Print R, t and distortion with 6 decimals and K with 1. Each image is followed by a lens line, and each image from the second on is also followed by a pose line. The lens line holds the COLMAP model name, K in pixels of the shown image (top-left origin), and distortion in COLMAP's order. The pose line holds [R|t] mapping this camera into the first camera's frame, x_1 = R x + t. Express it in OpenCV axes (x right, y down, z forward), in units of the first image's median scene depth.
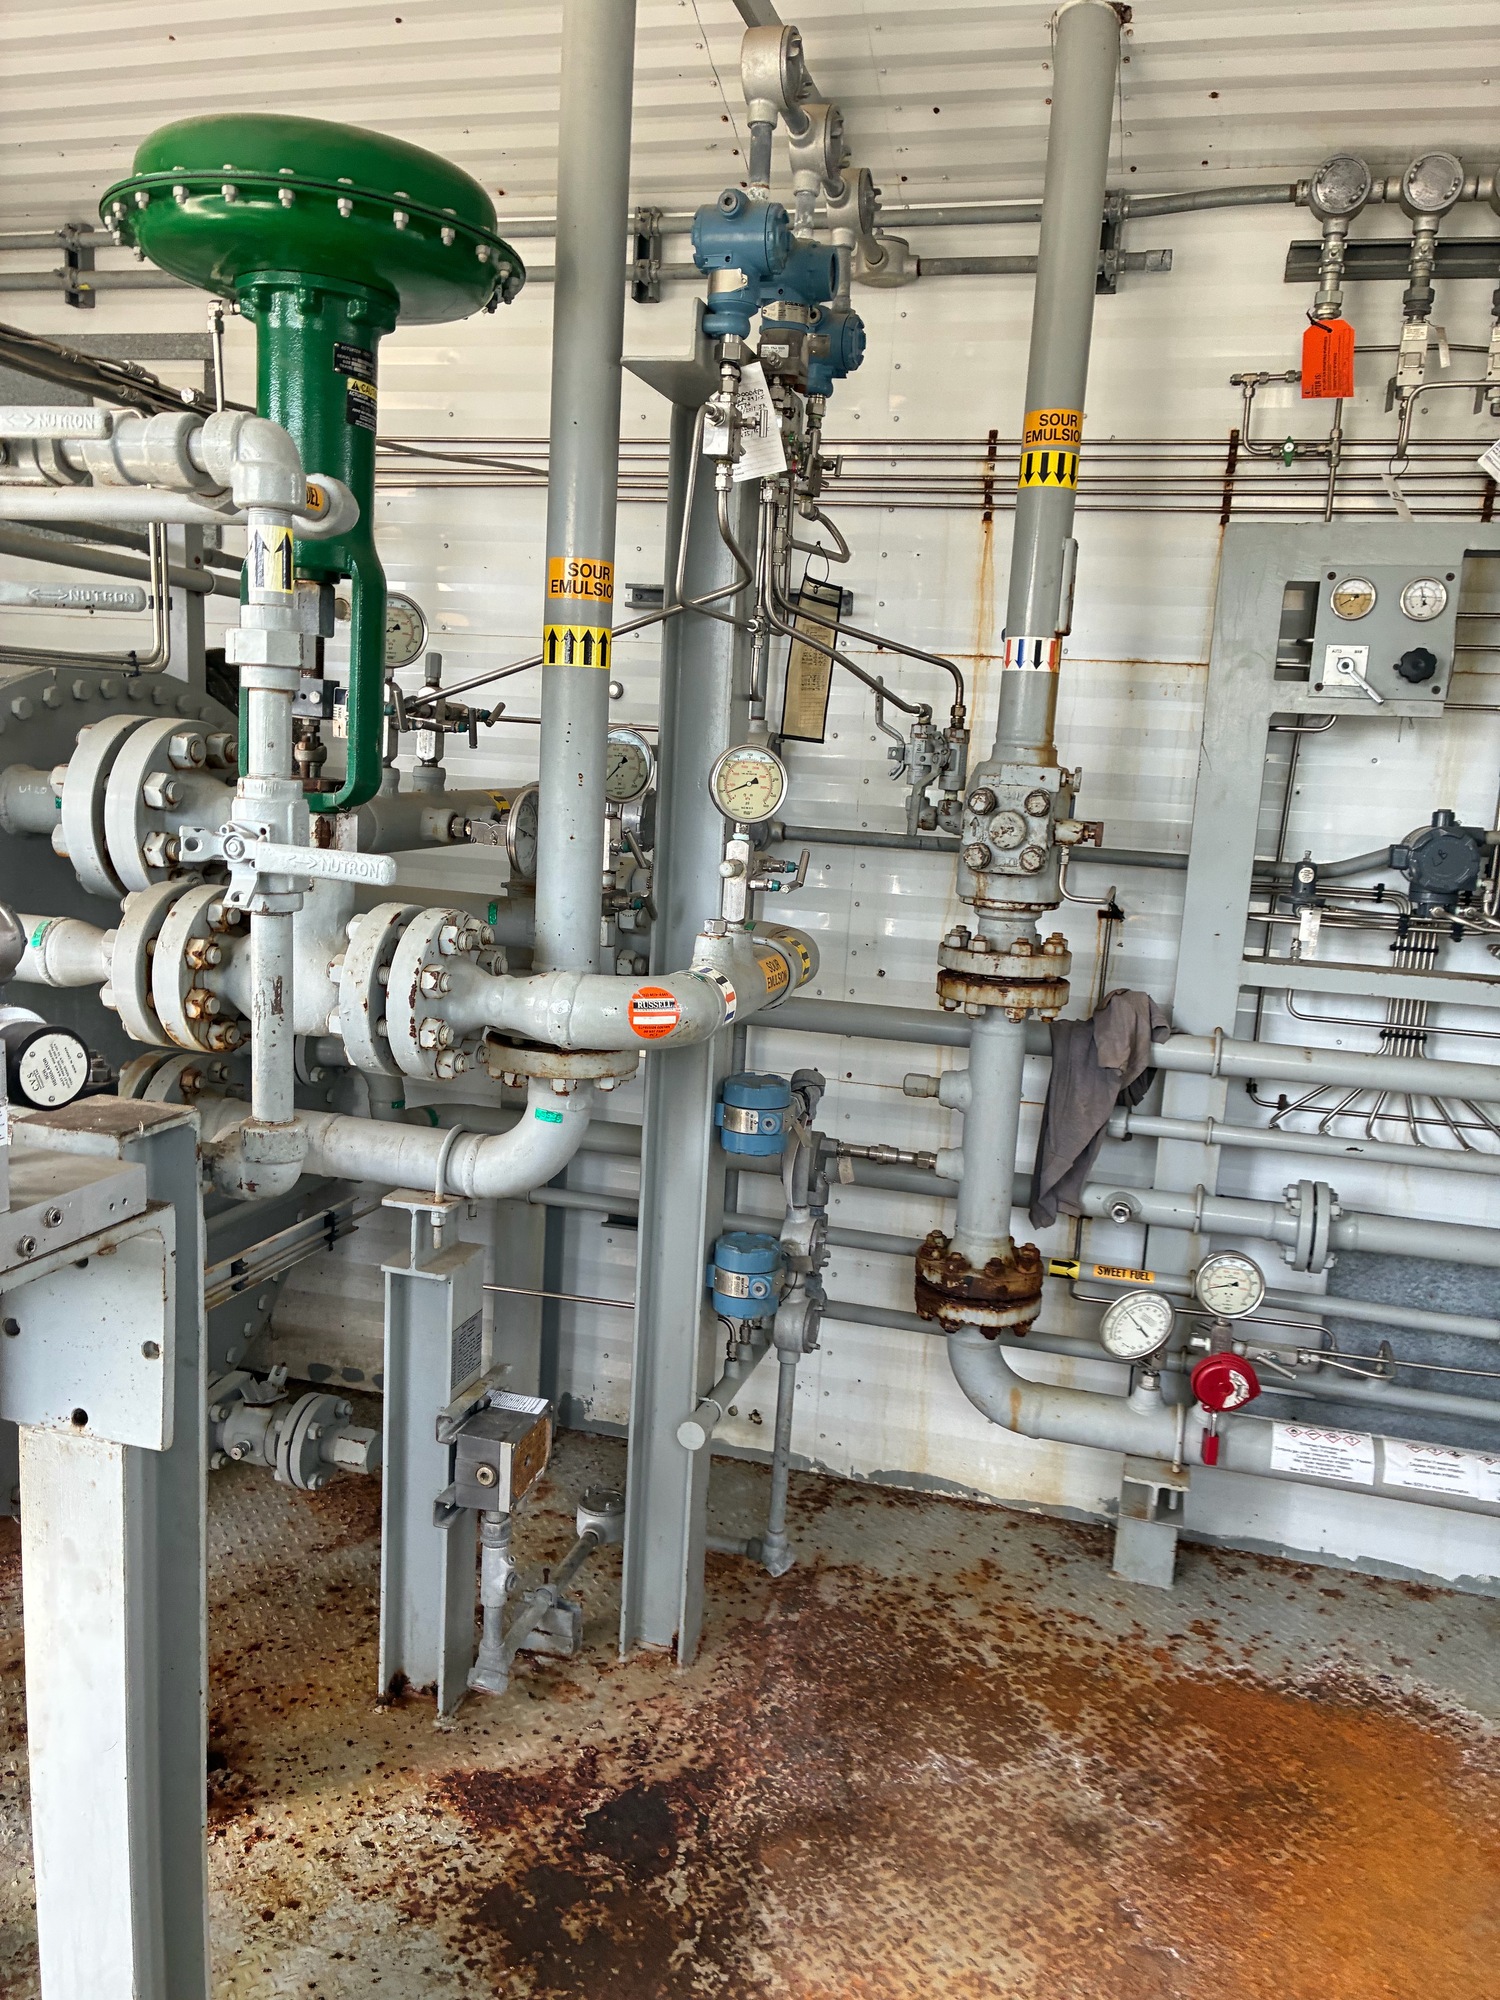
lens RADIAL K [[1553.8, 0, 687.4], [0, 1553.8, 1006.4], [0, 0, 1]] dist [0.048341, -0.085659]
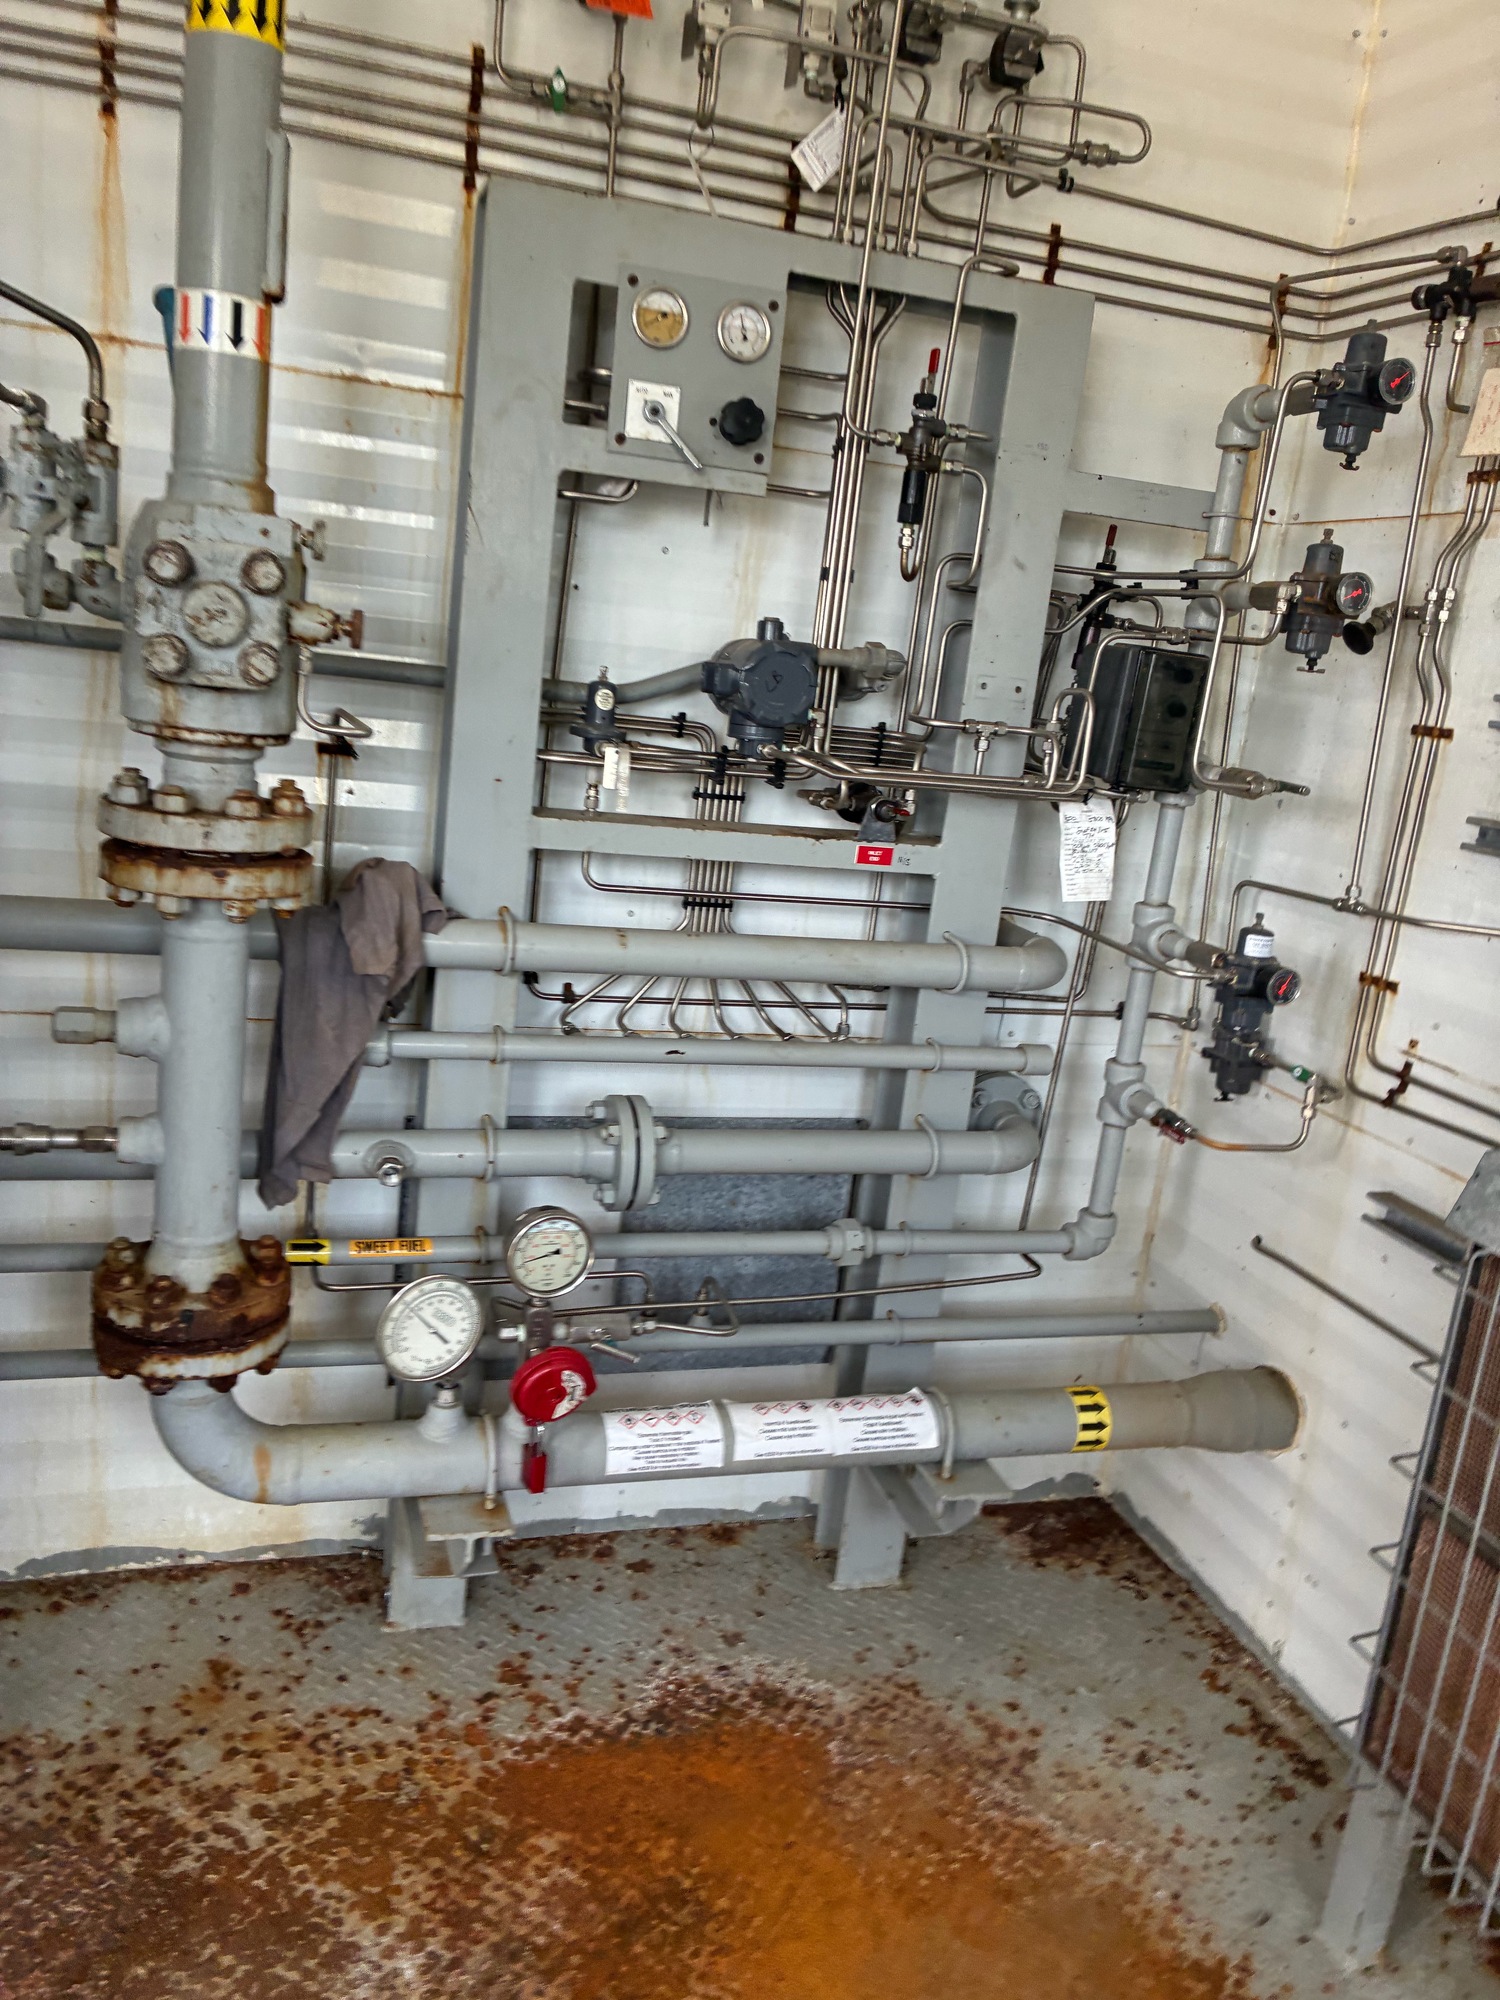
lens RADIAL K [[1536.2, 0, 747.9], [0, 1536.2, 1003.5], [0, 0, 1]] dist [0.047764, -0.058271]
pose [[0.813597, -0.092734, 0.573987, 0.011291], [0.024189, 0.991743, 0.125941, -0.030368], [-0.580926, -0.088581, 0.809122, 0.343149]]
